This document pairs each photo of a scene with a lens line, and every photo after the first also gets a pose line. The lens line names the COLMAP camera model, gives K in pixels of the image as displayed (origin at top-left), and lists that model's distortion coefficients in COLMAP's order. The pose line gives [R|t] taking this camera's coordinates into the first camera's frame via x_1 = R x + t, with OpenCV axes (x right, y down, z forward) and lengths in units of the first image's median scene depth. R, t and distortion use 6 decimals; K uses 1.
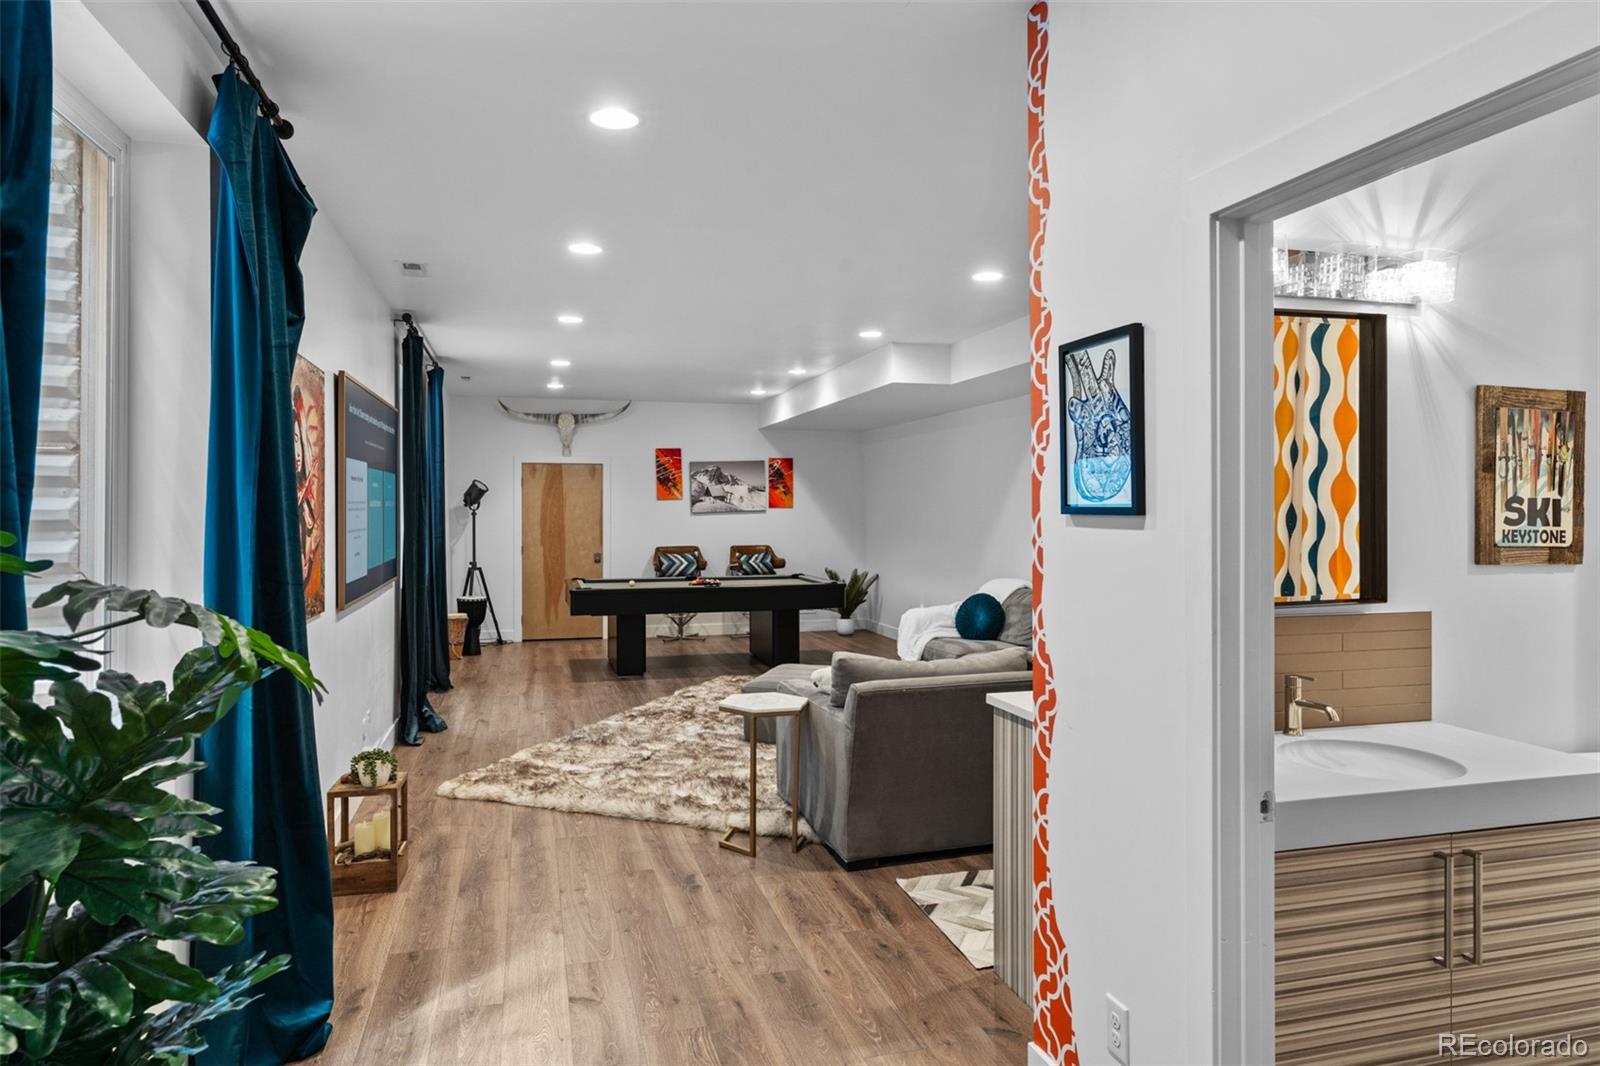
lens RADIAL K [[966.0, 0, 801.4], [0, 966.0, 524.7], [0, 0, 1]] dist [0.002680, -0.000738]
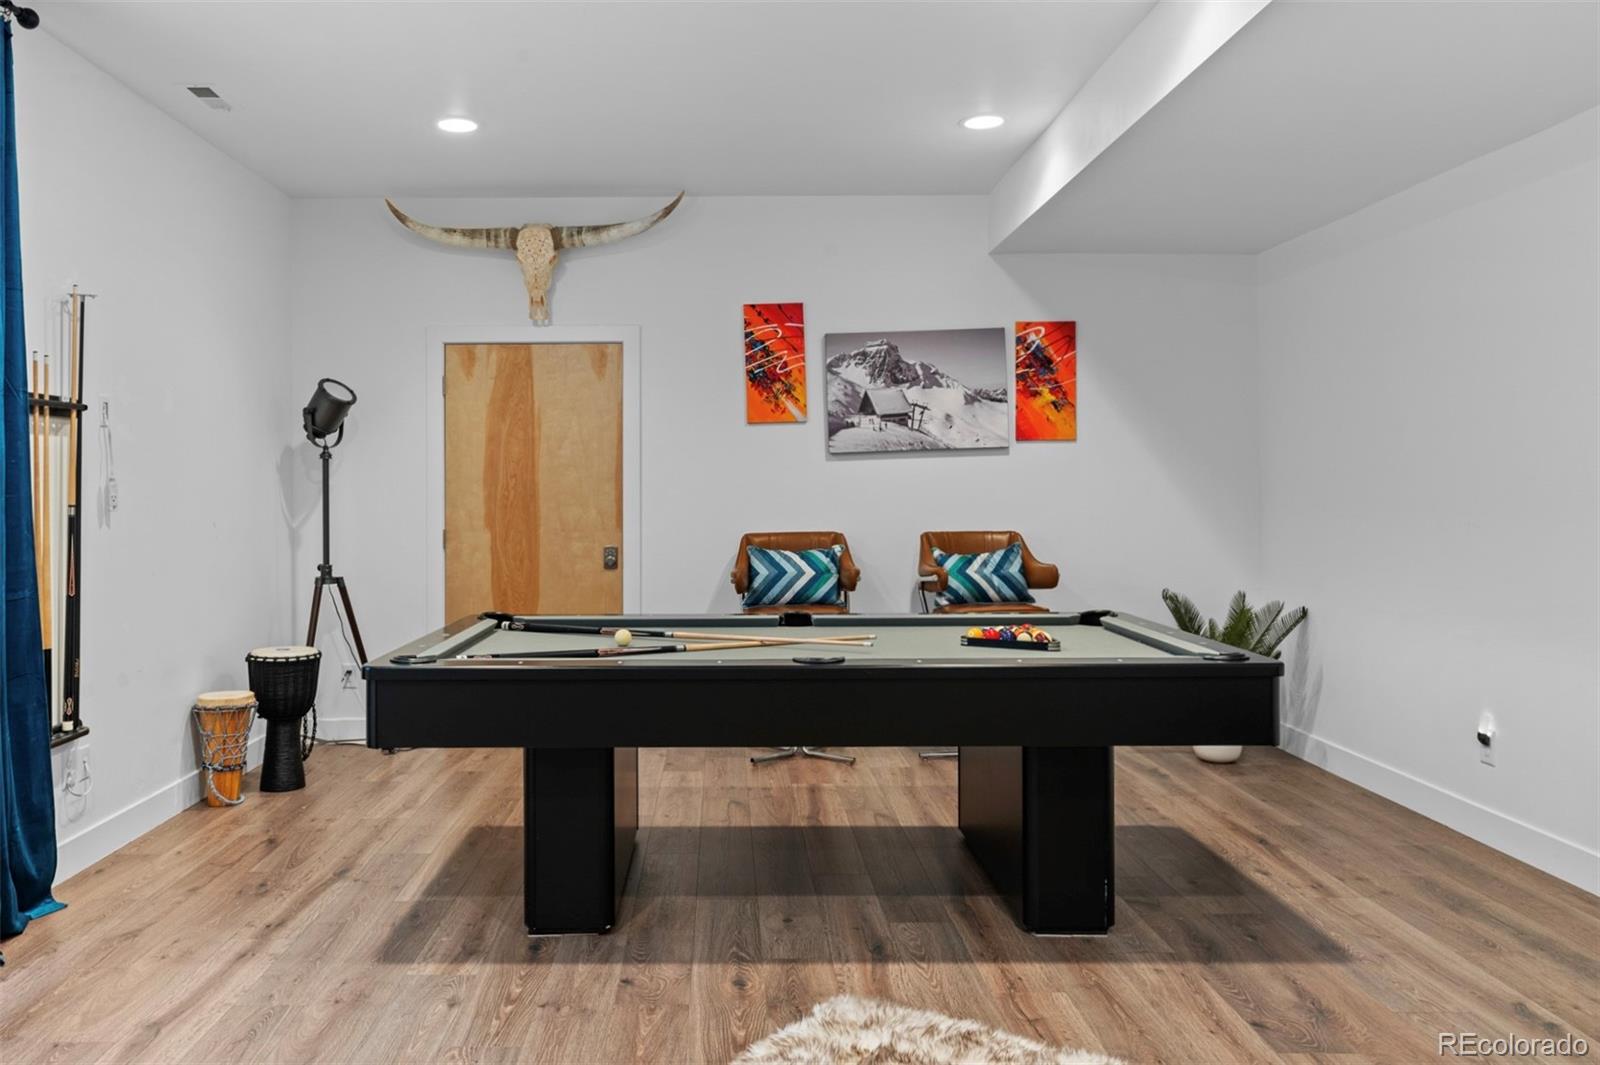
lens RADIAL K [[1188.1, 0, 714.3], [0, 1188.1, 481.8], [0, 0, 1]] dist [-0.010881, -0.000411]
pose [[0.957499, -0.001960, -0.288429, -0.012199], [-0.000007, 0.999977, -0.006816, 0.004048], [0.288436, 0.006528, 0.957477, 0.538172]]
